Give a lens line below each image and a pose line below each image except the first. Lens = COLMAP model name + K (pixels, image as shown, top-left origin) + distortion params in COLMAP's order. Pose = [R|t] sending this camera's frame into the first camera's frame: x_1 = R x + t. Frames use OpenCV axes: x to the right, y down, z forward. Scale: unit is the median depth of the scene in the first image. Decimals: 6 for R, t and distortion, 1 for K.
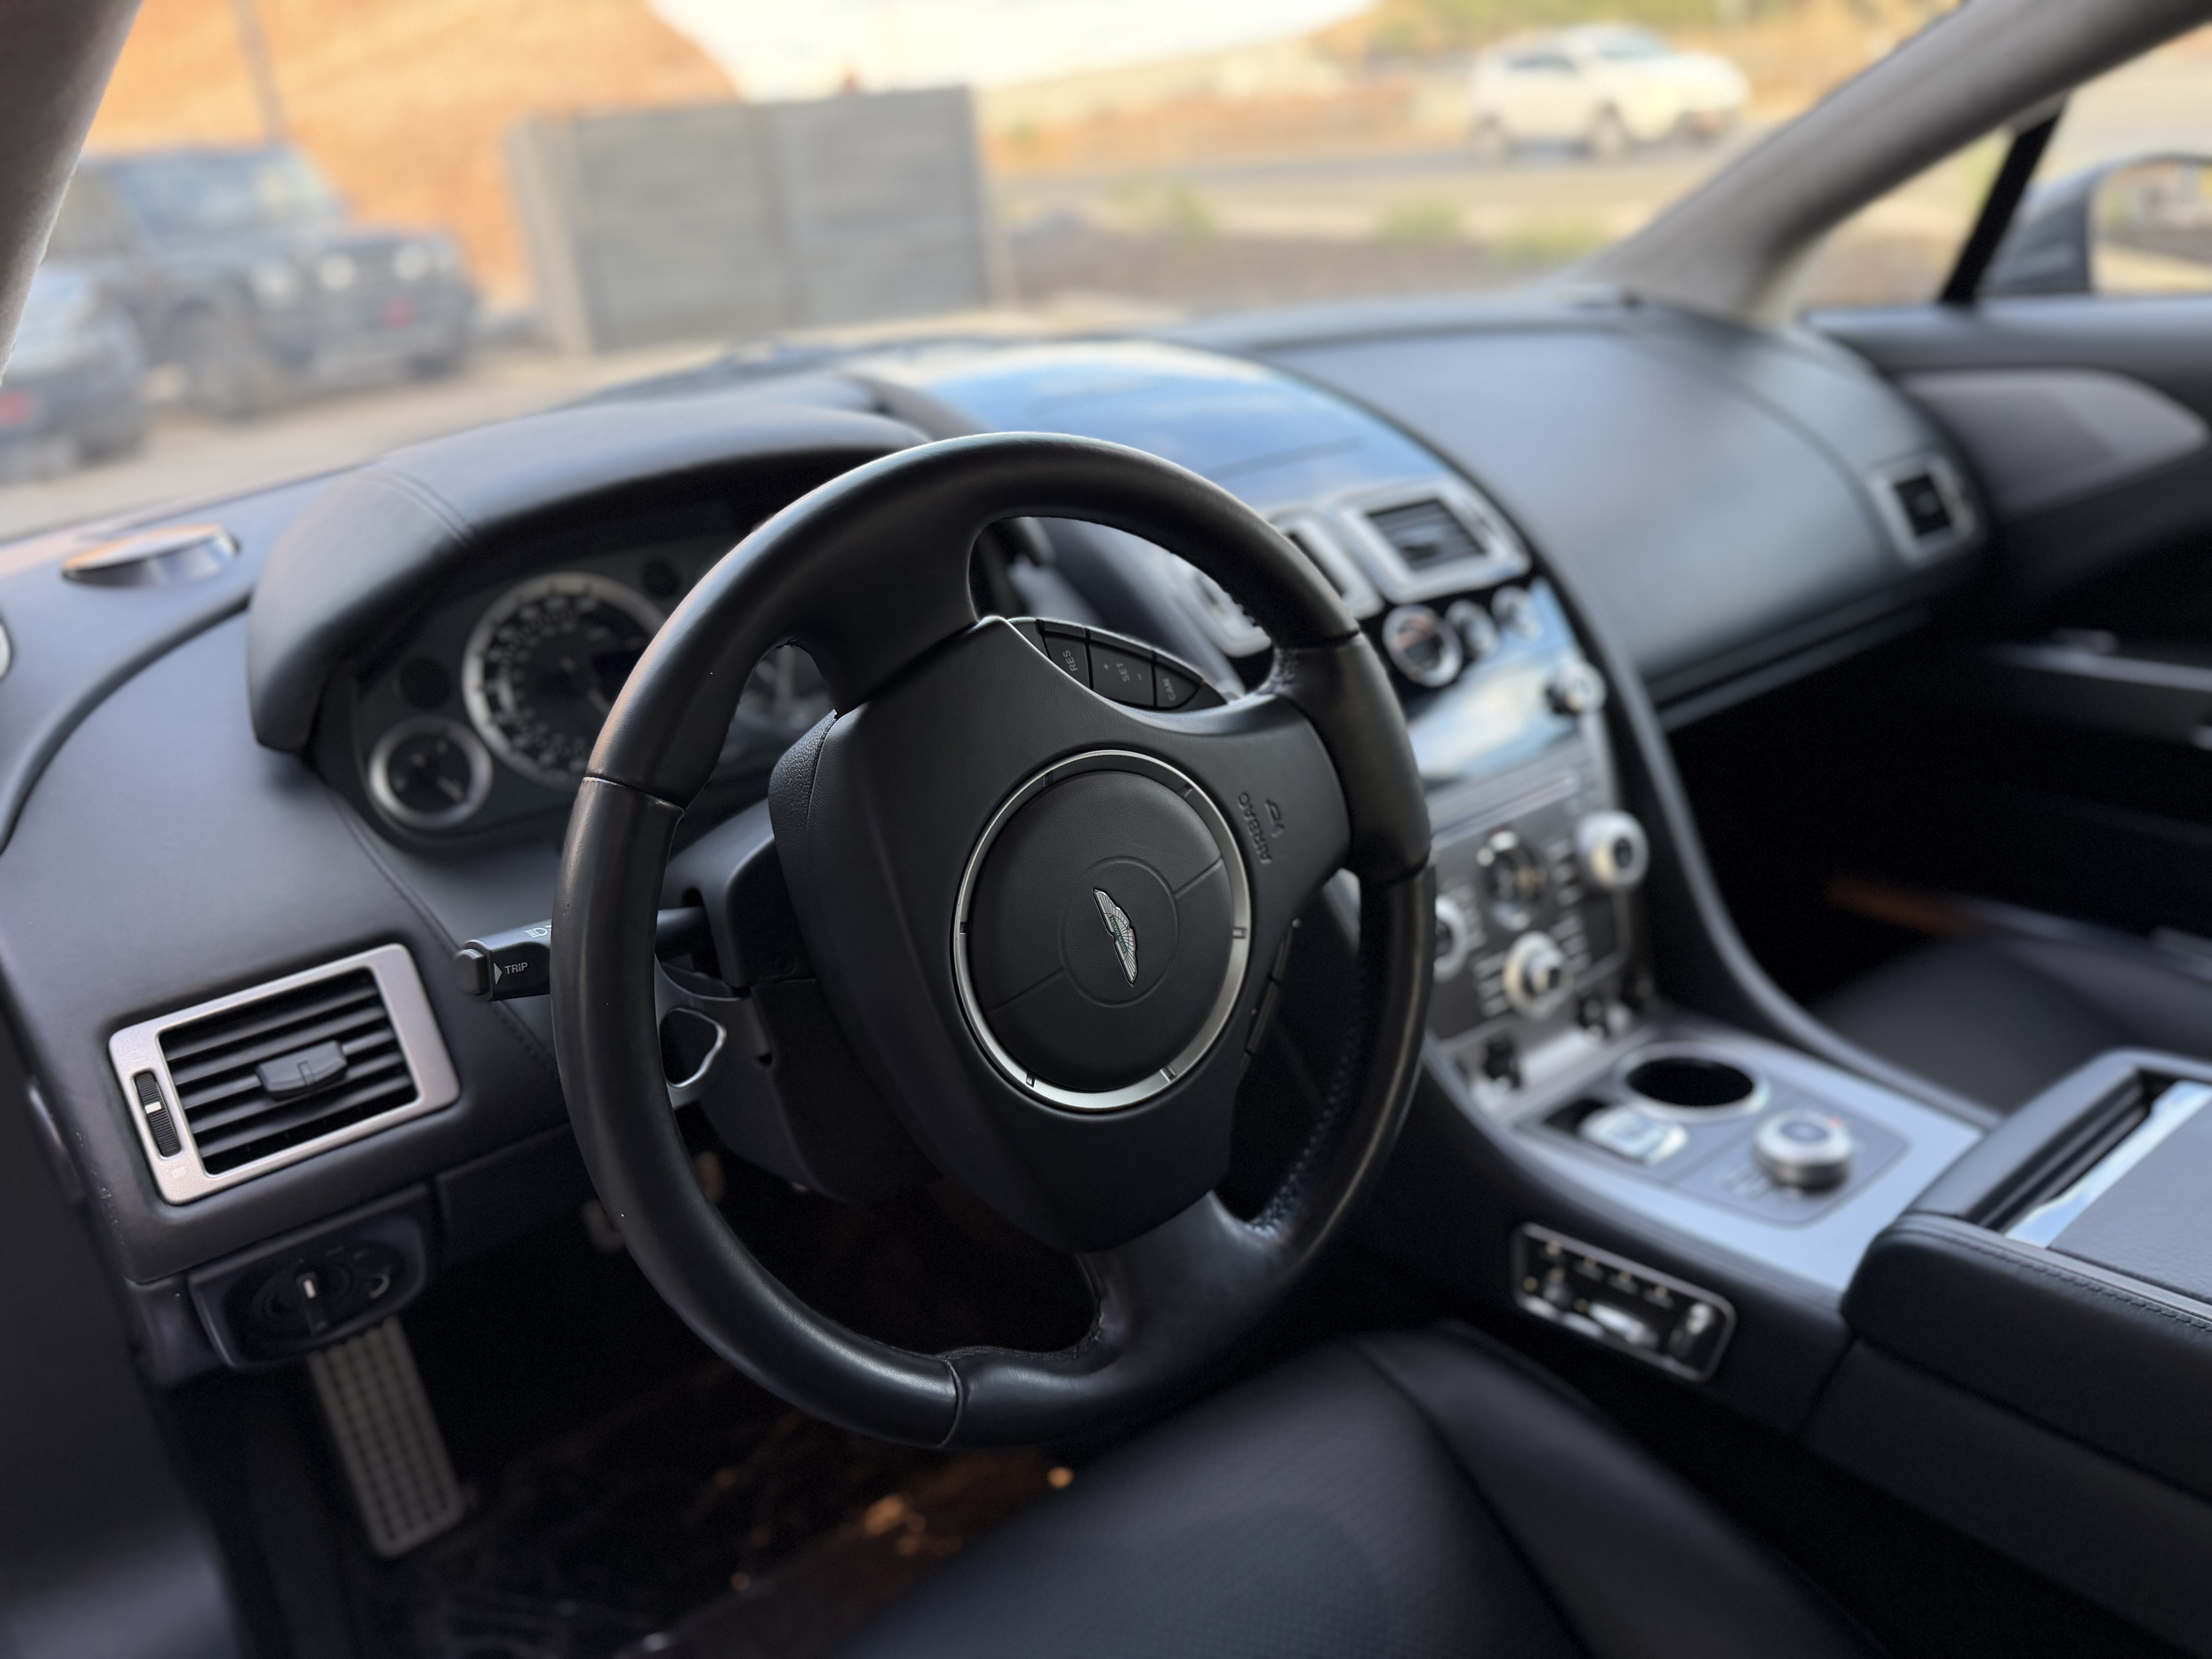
lens RADIAL K [[1562.3, 0, 1110.7], [0, 1562.3, 839.2], [0, 0, 1]] dist [-0.001983, -0.011352]
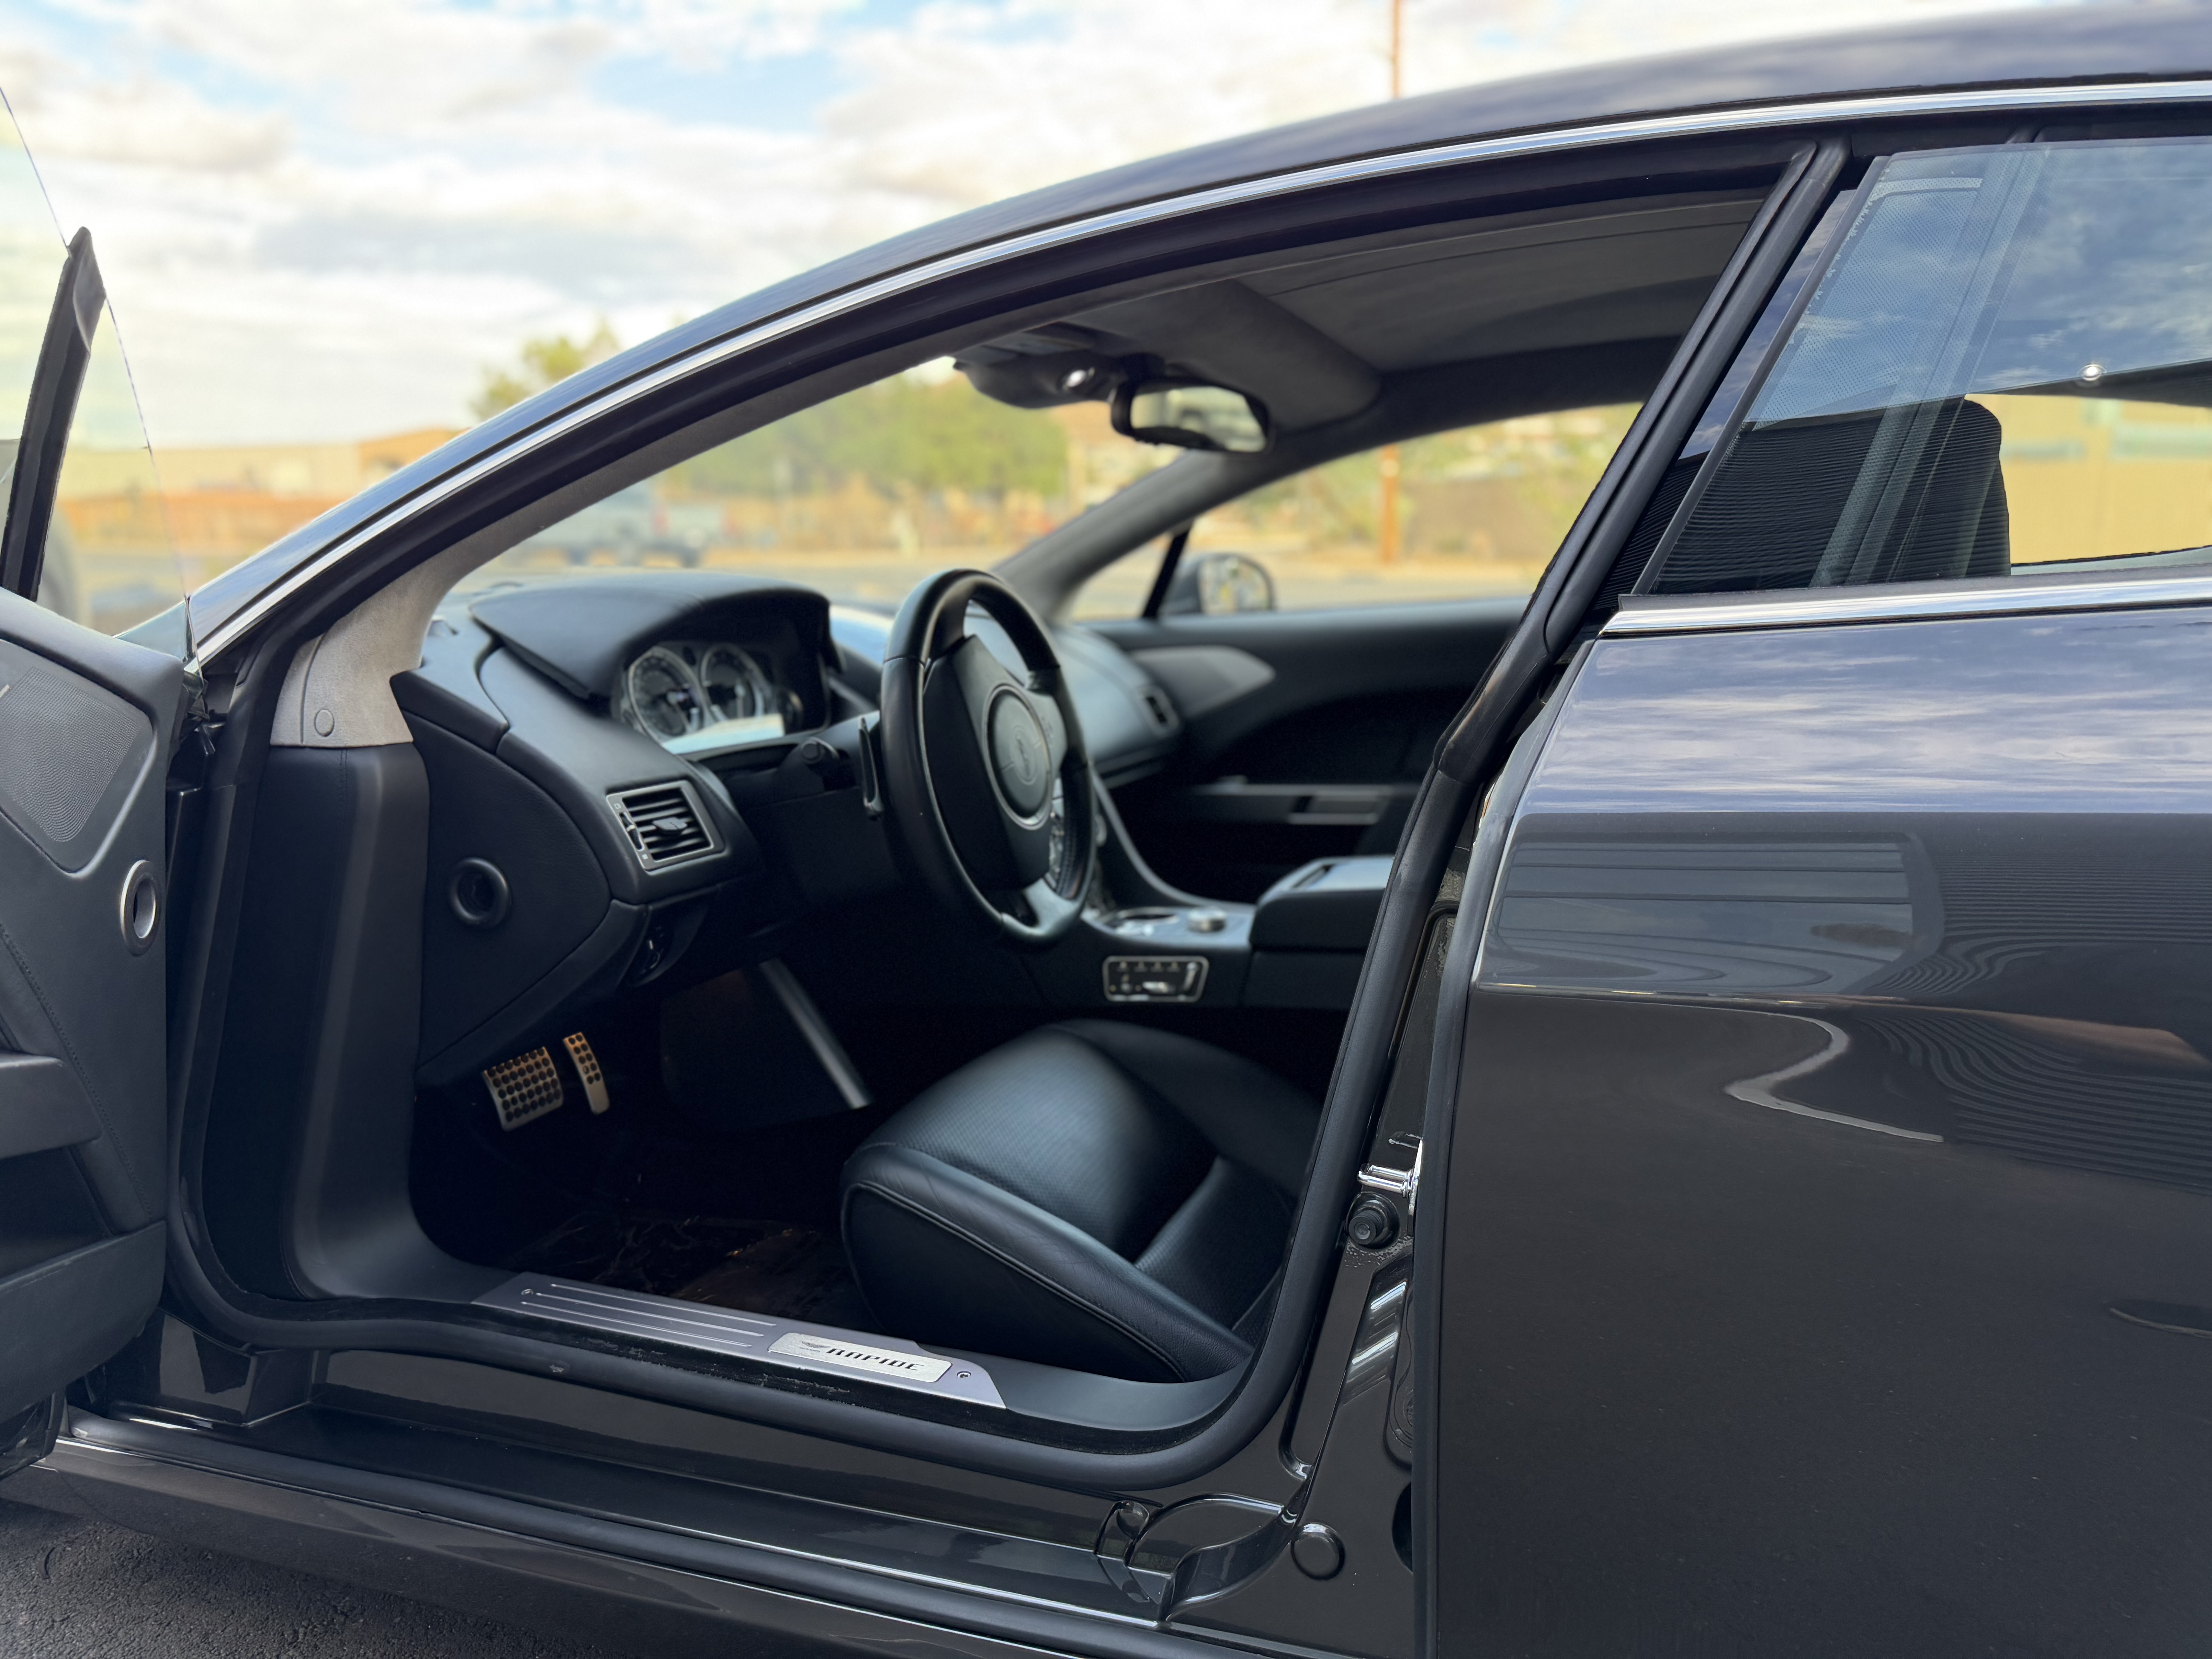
lens RADIAL K [[1562.3, 0, 1104.1], [0, 1562.3, 822.5], [0, 0, 1]] dist [-0.001983, -0.011352]
pose [[0.848508, -0.004304, 0.529165, -0.905405], [0.148130, 0.961923, -0.229701, 0.572952], [-0.508027, 0.273288, 0.816836, -0.840356]]
